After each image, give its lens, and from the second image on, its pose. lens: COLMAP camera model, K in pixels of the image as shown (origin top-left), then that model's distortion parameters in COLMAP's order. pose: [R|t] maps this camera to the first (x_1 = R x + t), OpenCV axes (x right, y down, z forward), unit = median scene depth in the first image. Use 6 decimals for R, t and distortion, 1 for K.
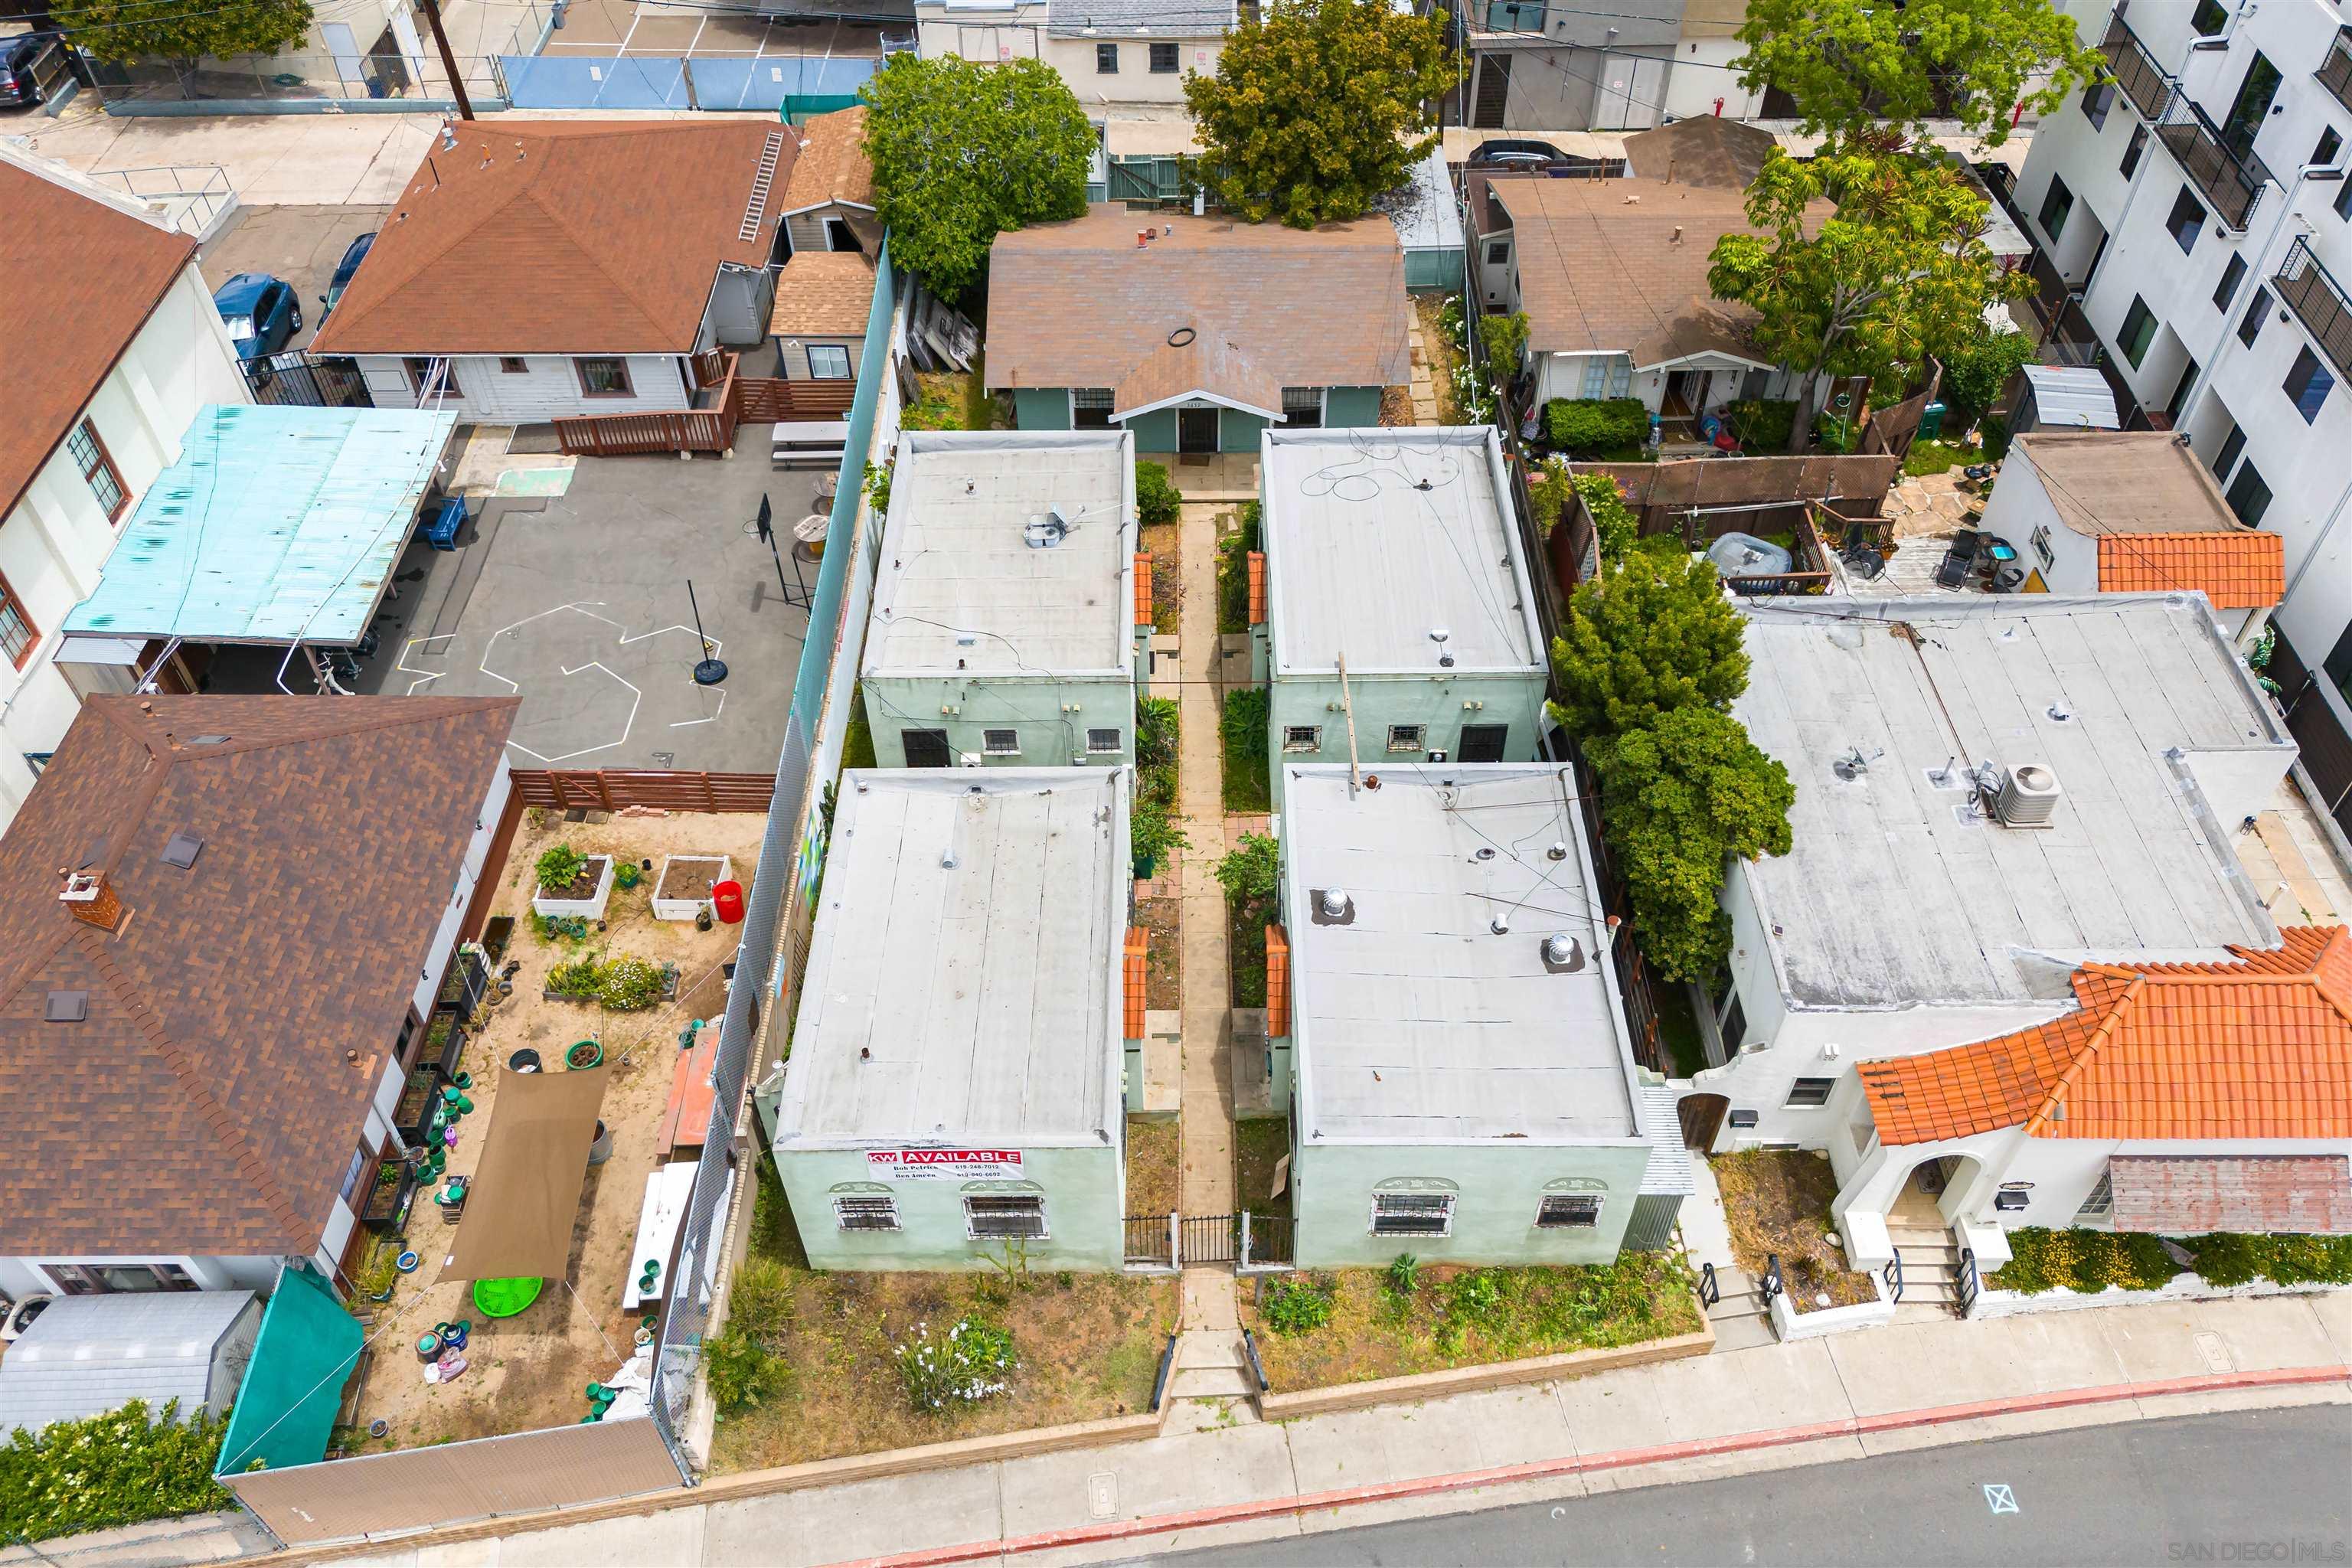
lens RADIAL K [[1742.4, 0, 1167.0], [0, 1742.4, 794.2], [0, 0, 1]] dist [0.024120, 0.001276]
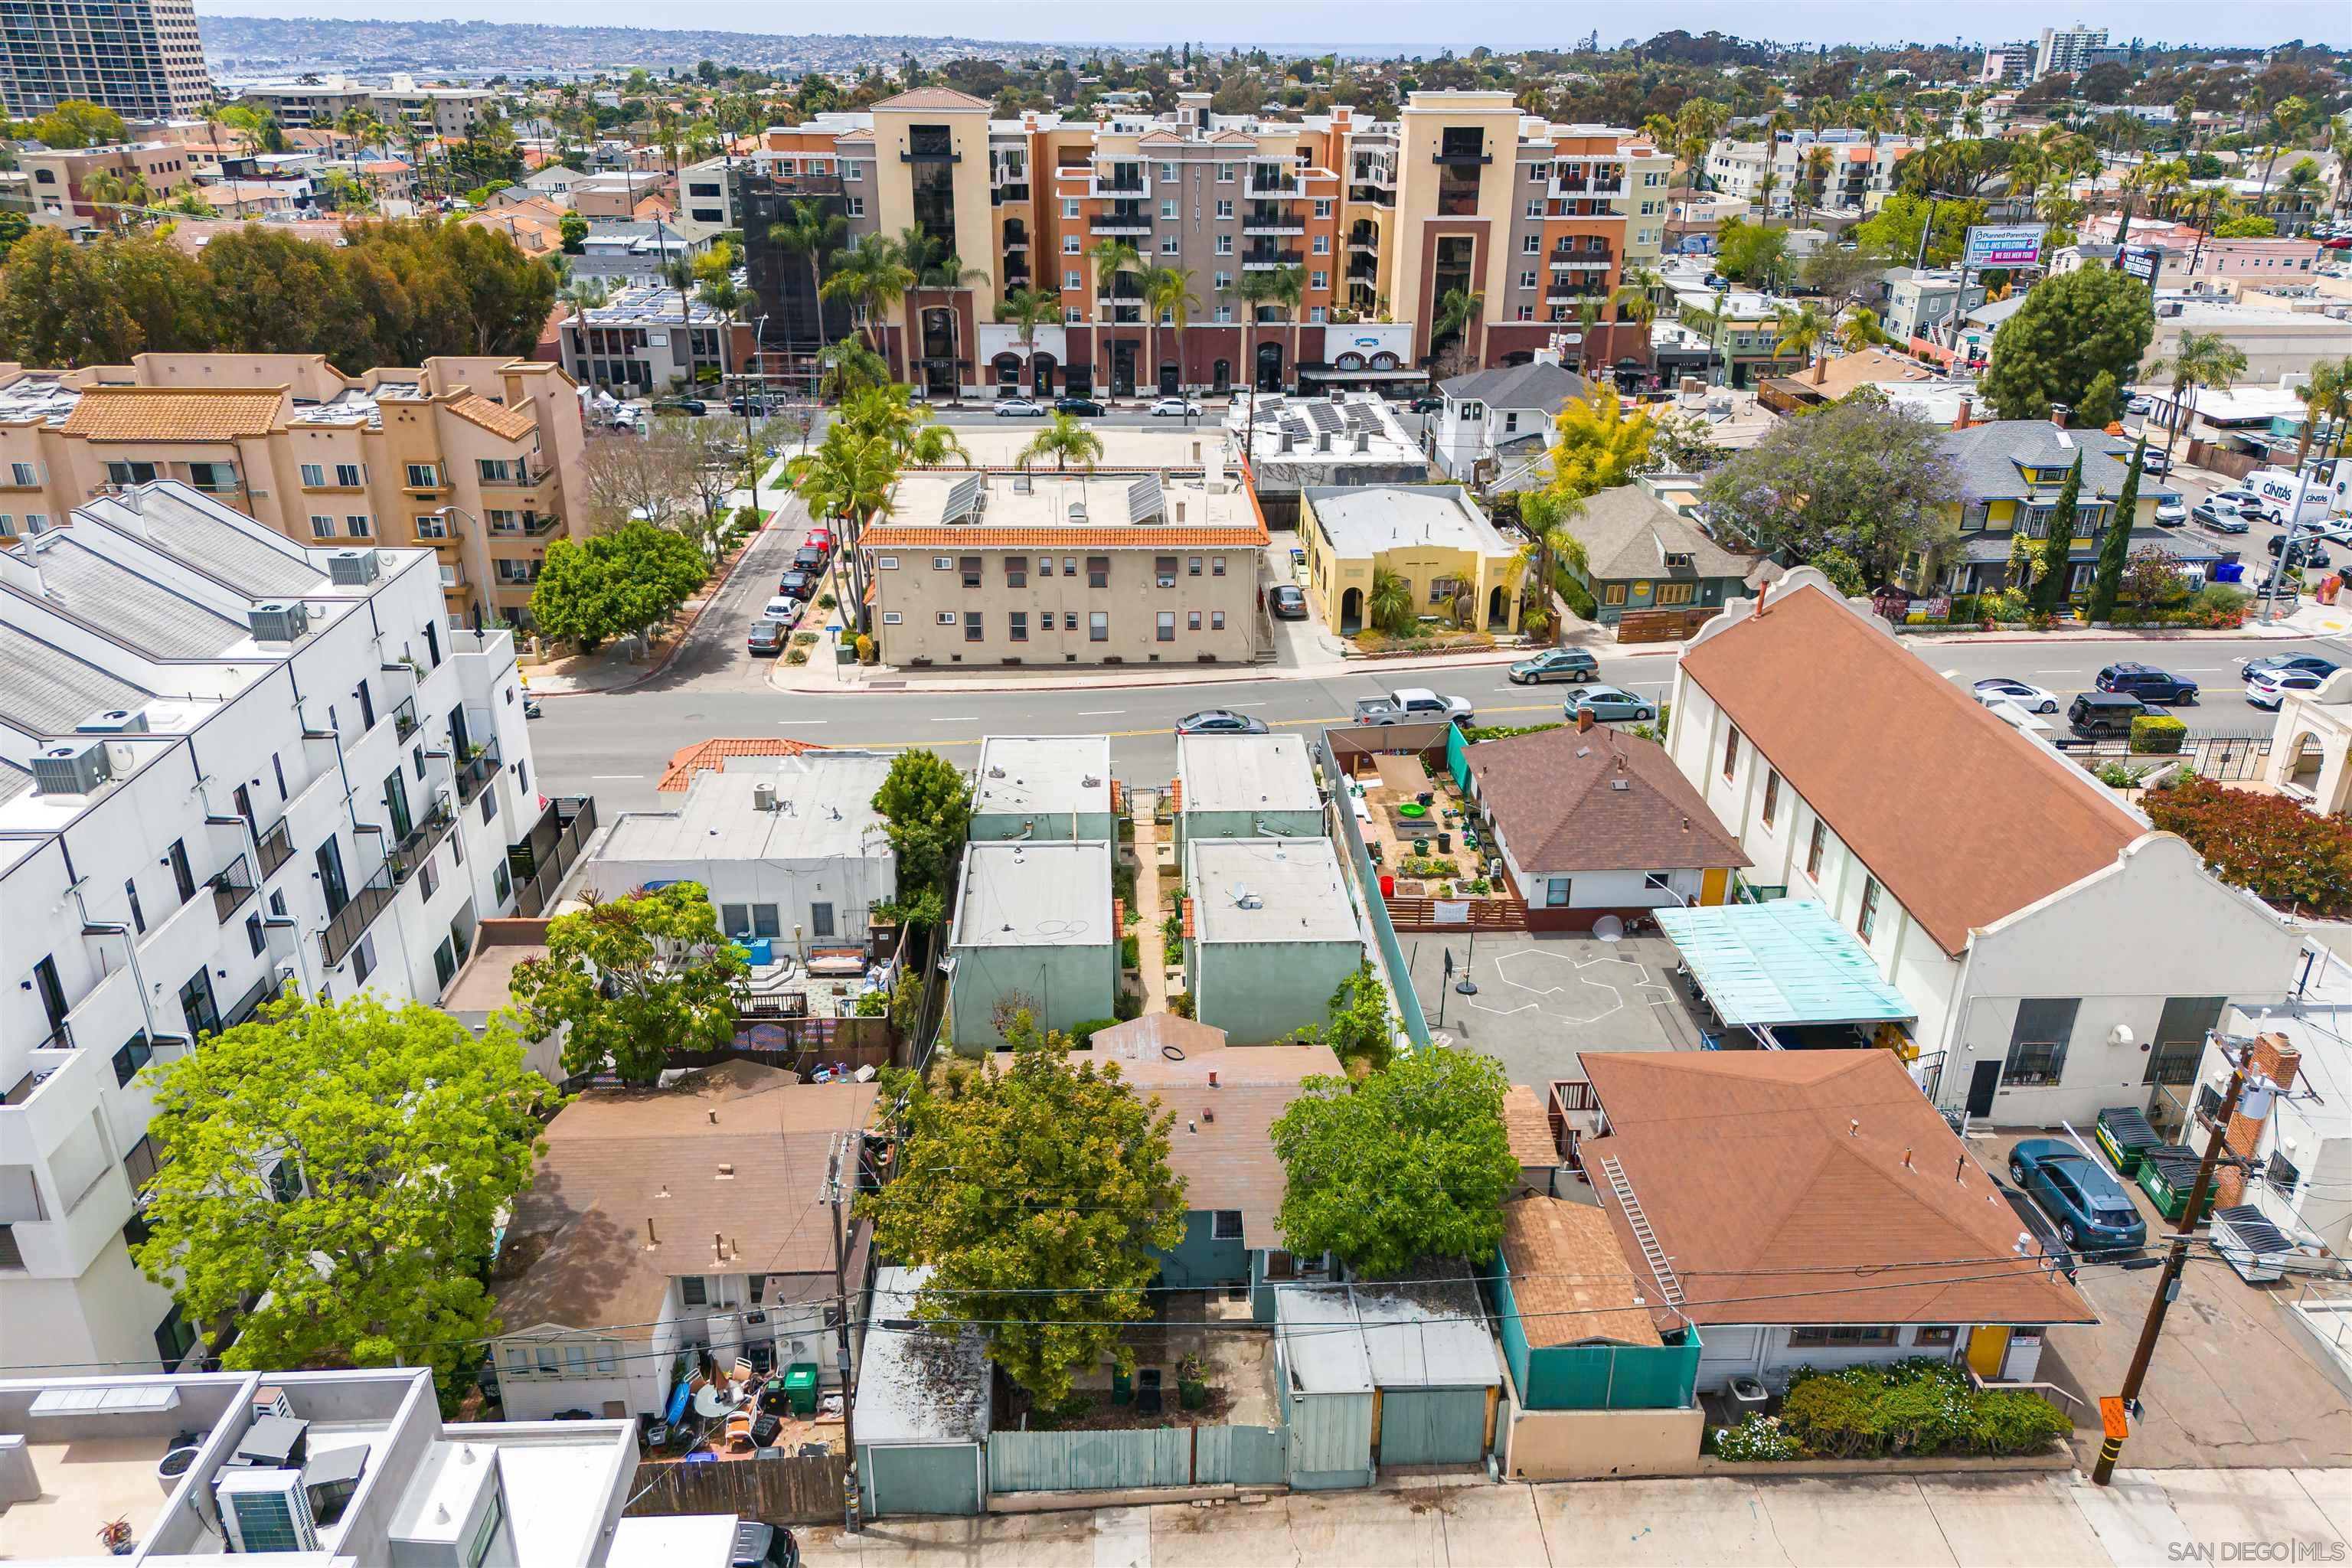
lens RADIAL K [[1651.5, 0, 1190.8], [0, 1651.5, 787.9], [0, 0, 1]] dist [0.133409, -0.395029]
pose [[-0.998643, 0.027059, -0.044499, 0.053110], [-0.033350, 0.324012, 0.945465, -1.738724], [0.040002, 0.945666, -0.322670, 1.485931]]
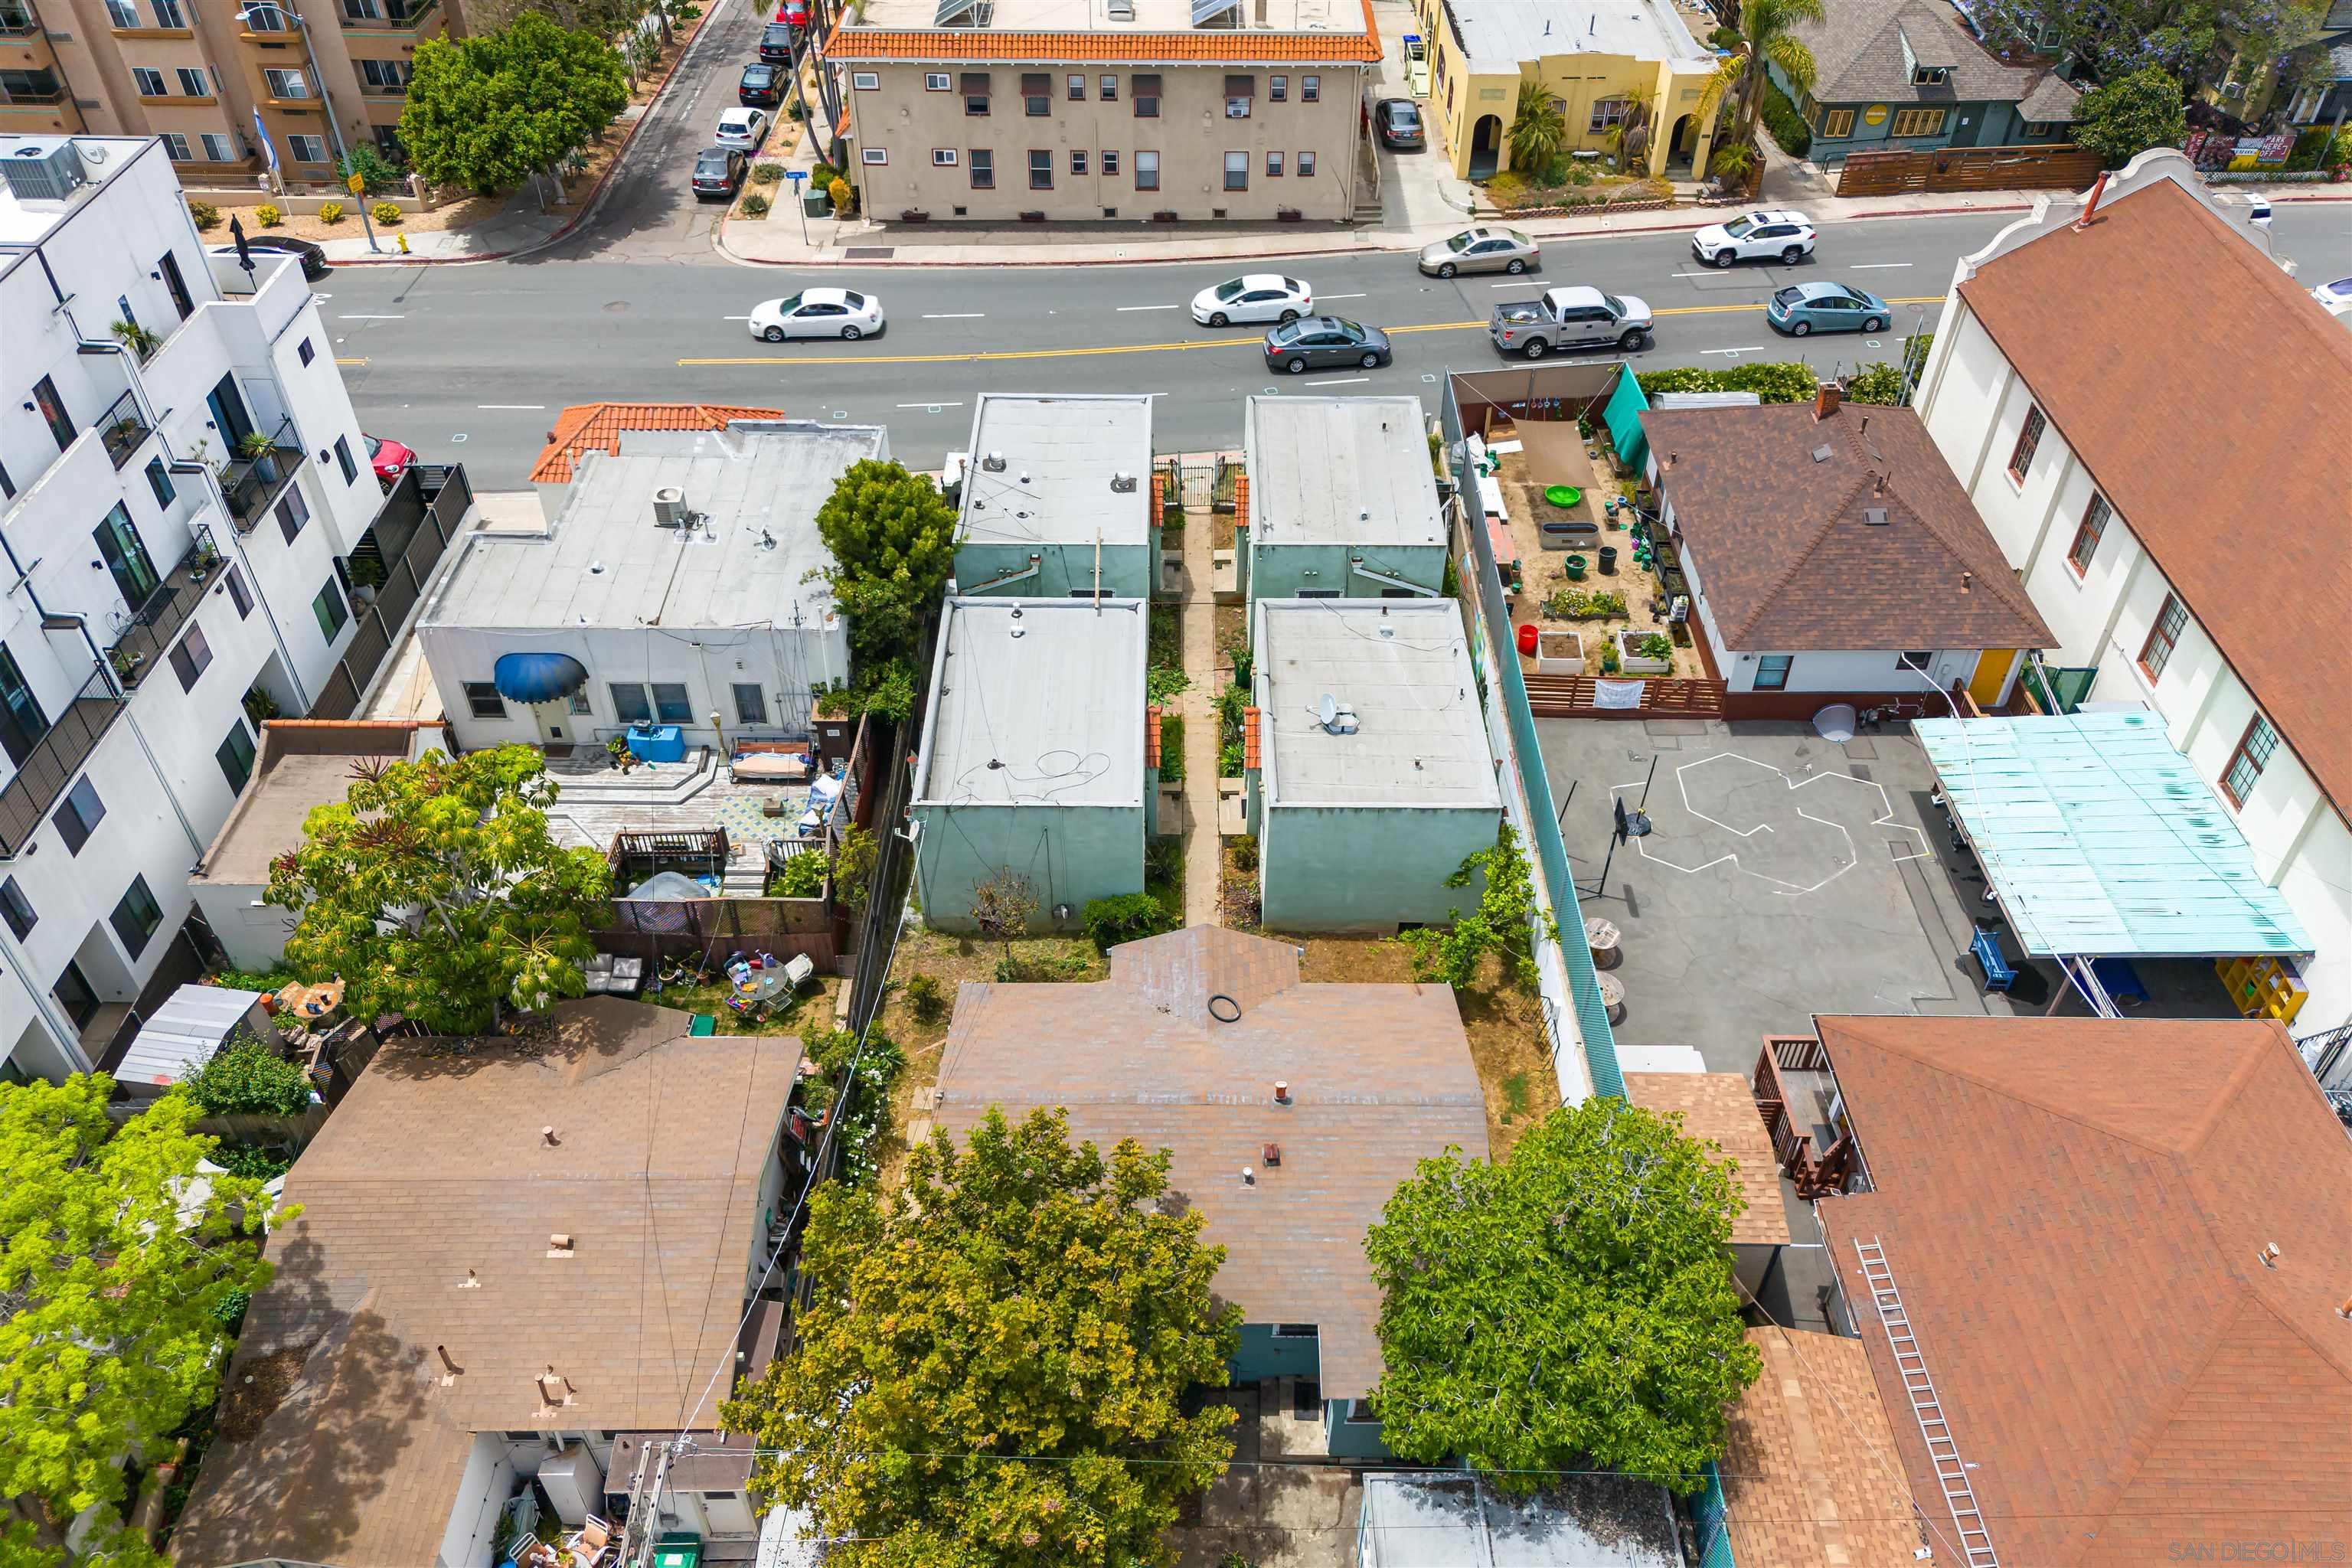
lens RADIAL K [[1761.7, 0, 1176.0], [0, 1761.7, 784.0], [0, 0, 1]] dist [0.053438, -0.059639]
pose [[-0.999959, 0.007933, 0.004426, 0.035050], [0.004687, 0.033224, 0.999437, -1.383081], [0.007781, 0.999416, -0.033260, 1.154710]]
